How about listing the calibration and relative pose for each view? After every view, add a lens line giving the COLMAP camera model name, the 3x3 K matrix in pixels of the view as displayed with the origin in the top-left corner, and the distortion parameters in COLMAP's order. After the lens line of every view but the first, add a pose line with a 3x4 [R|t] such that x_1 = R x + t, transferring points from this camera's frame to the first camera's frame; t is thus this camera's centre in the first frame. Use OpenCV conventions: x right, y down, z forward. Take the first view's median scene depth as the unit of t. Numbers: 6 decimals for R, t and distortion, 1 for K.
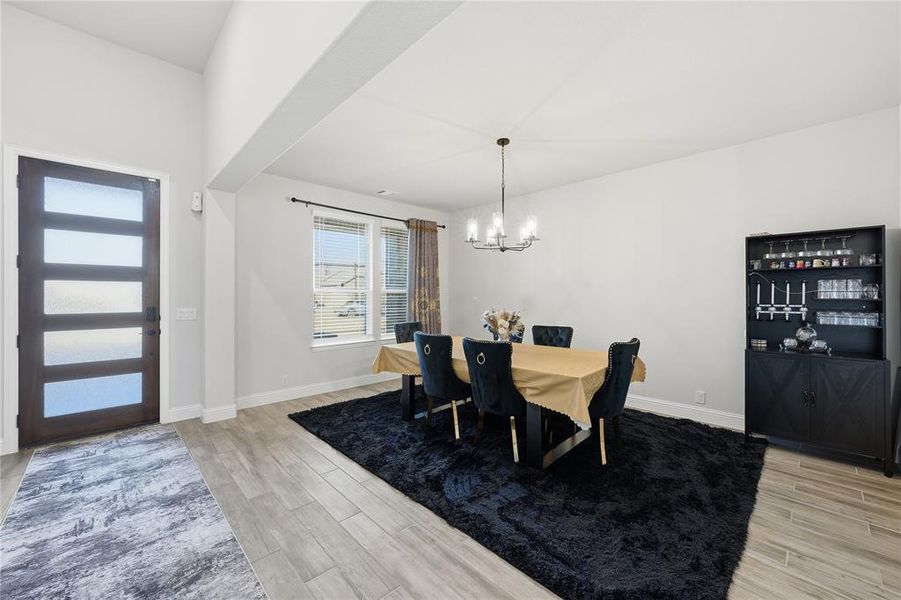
lens RADIAL K [[353.1, 0, 459.6], [0, 353.1, 296.7], [0, 0, 1]] dist [-0.019296, 0.005331]
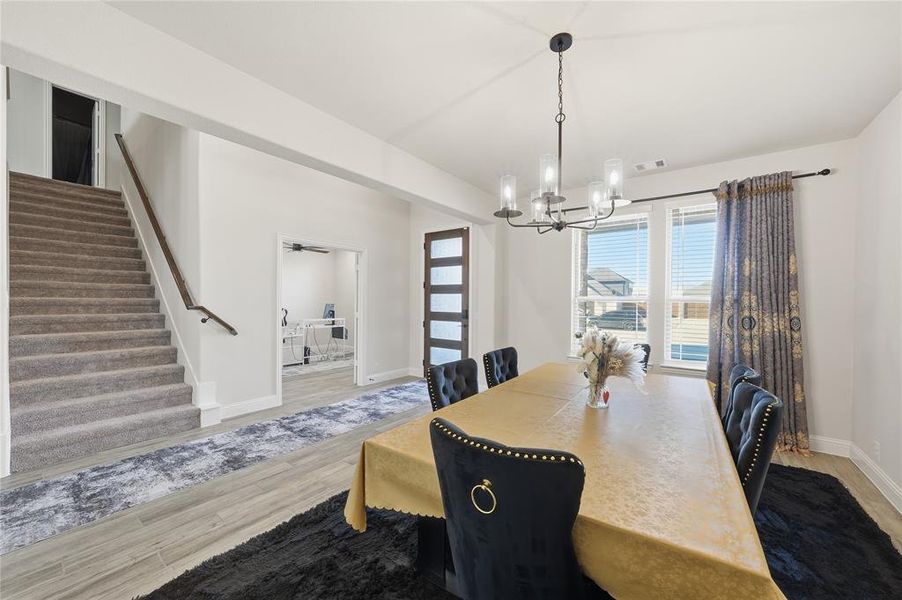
lens RADIAL K [[353.5, 0, 458.9], [0, 353.5, 301.5], [0, 0, 1]] dist [-0.019296, 0.005331]
pose [[0.138353, 0.002015, -0.990381, 0.648643], [-0.016110, 0.999870, -0.000216, -0.006072], [0.990252, 0.015985, 0.138367, 0.718279]]
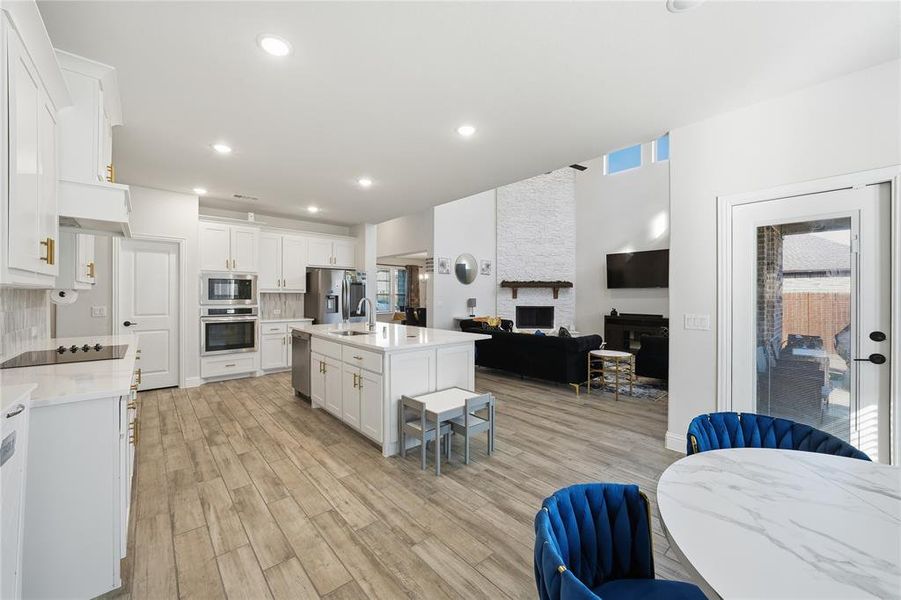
lens RADIAL K [[353.1, 0, 447.9], [0, 353.1, 296.9], [0, 0, 1]] dist [-0.019296, 0.005331]
pose [[0.997057, 0.004257, -0.076543, 0.520384], [-0.004482, 0.999986, -0.002768, 0.008786], [0.076531, 0.003103, 0.997062, -2.227271]]
